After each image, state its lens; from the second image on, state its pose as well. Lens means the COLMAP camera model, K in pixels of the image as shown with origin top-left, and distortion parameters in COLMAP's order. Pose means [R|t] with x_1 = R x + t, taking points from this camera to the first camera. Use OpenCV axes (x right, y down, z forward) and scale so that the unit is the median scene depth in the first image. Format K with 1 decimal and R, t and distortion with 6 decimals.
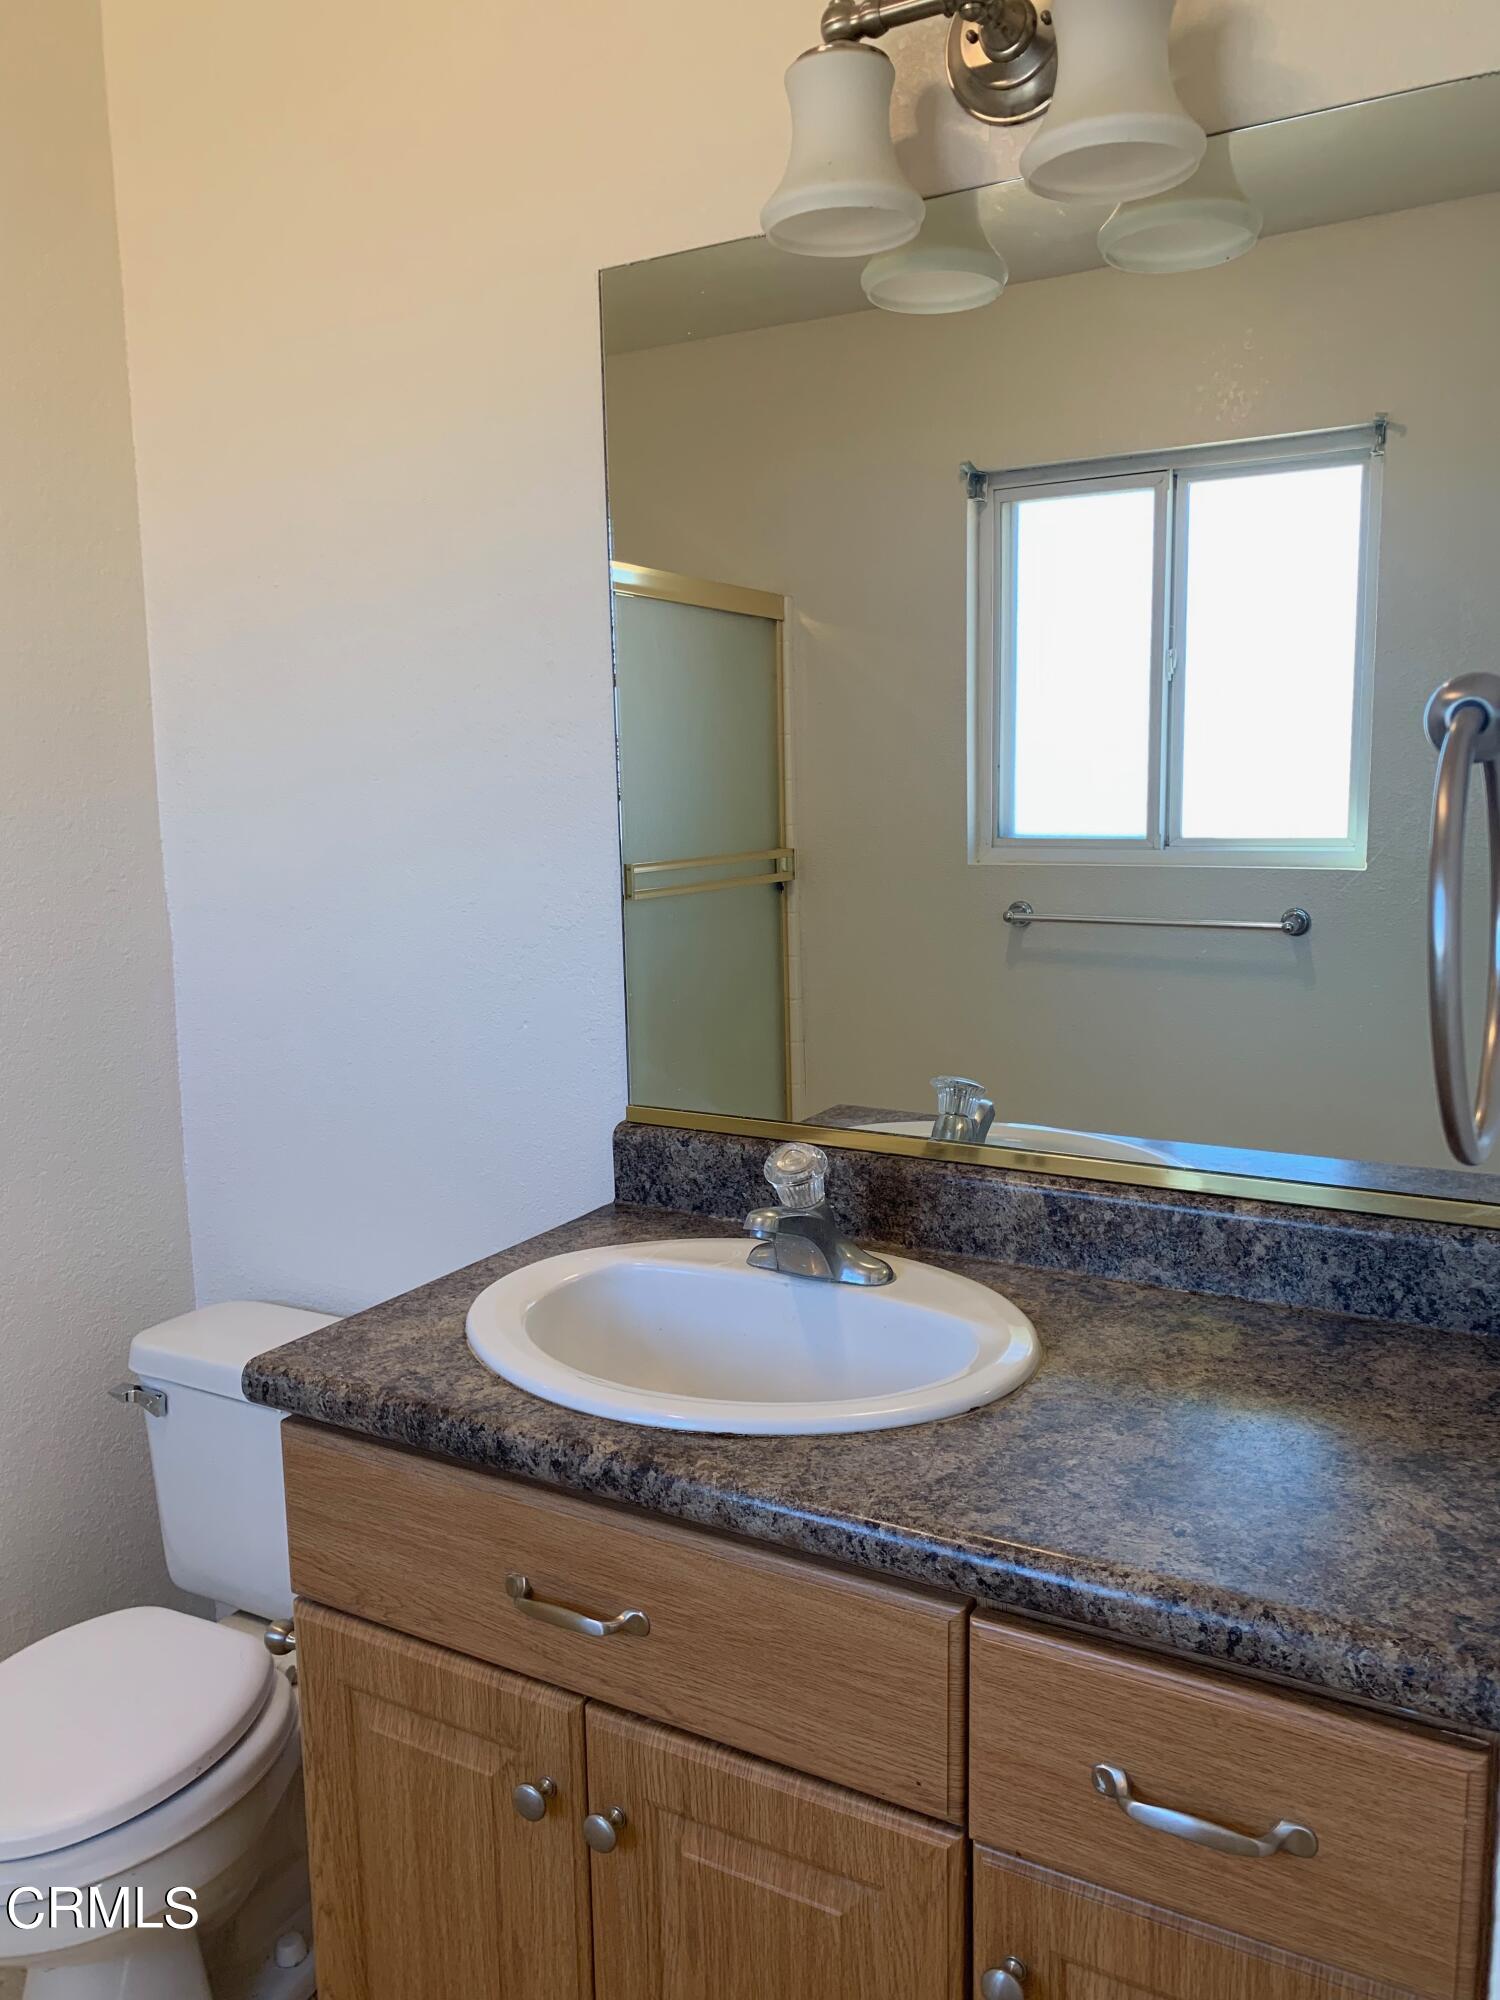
lens RADIAL K [[1545.2, 0, 765.2], [0, 1545.2, 1013.4], [0, 0, 1]] dist [0.053927, -0.100020]
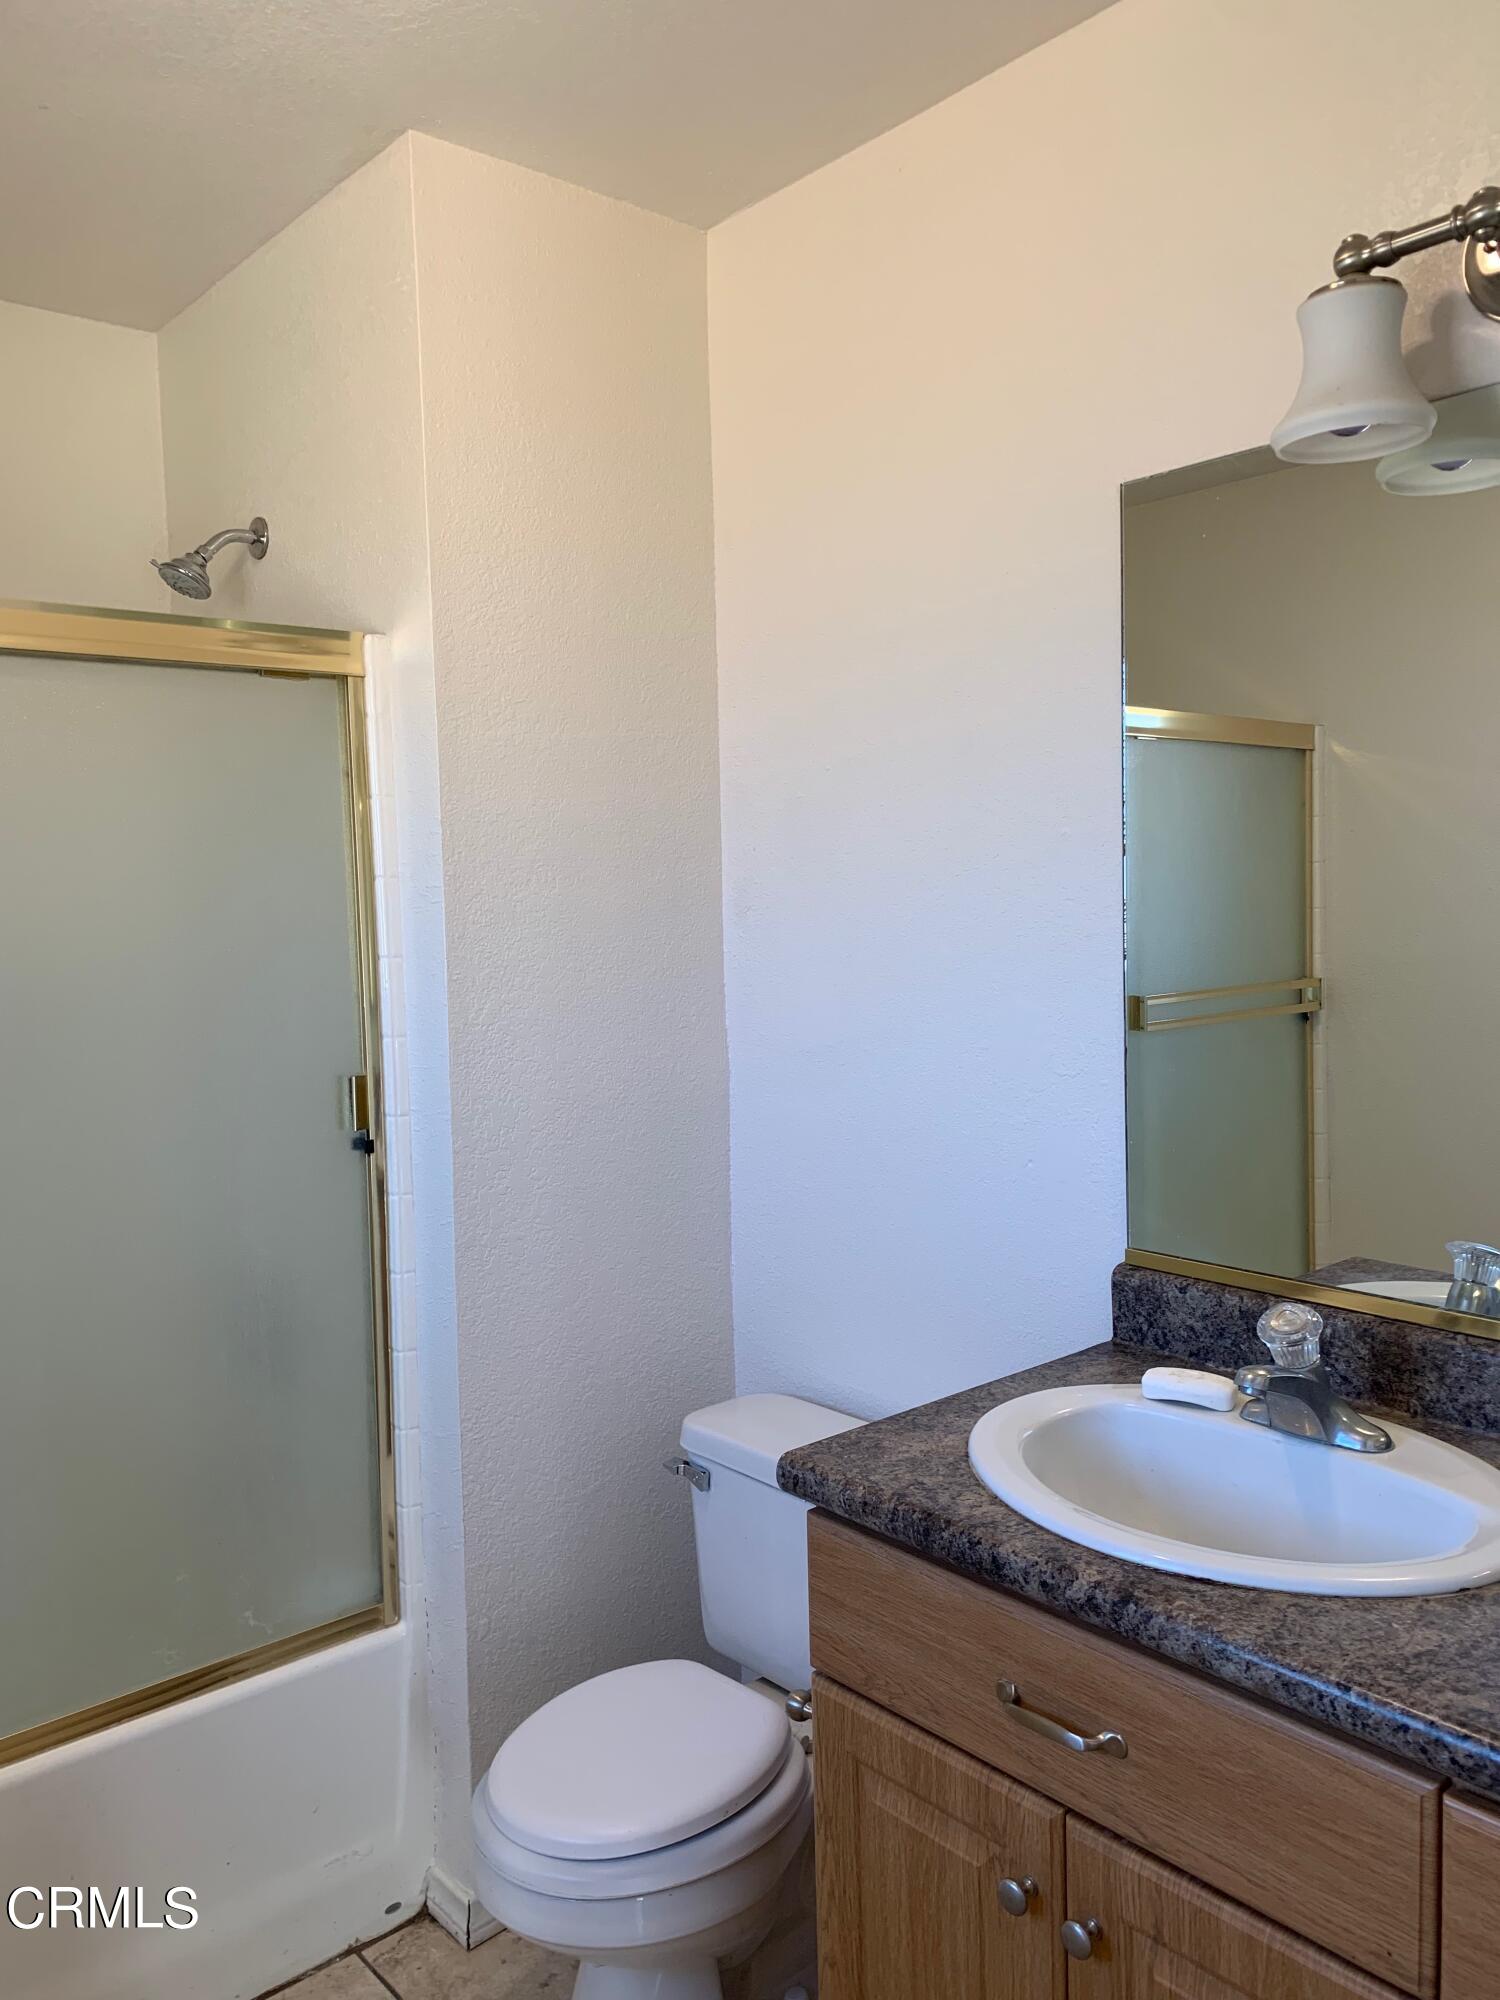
lens RADIAL K [[1547.5, 0, 745.3], [0, 1547.5, 993.6], [0, 0, 1]] dist [0.008574, 0.000417]
pose [[0.940639, 0.015931, -0.339034, 0.029762], [-0.043155, 0.996404, -0.072910, -0.036242], [0.336654, 0.083213, 0.937944, -0.131190]]
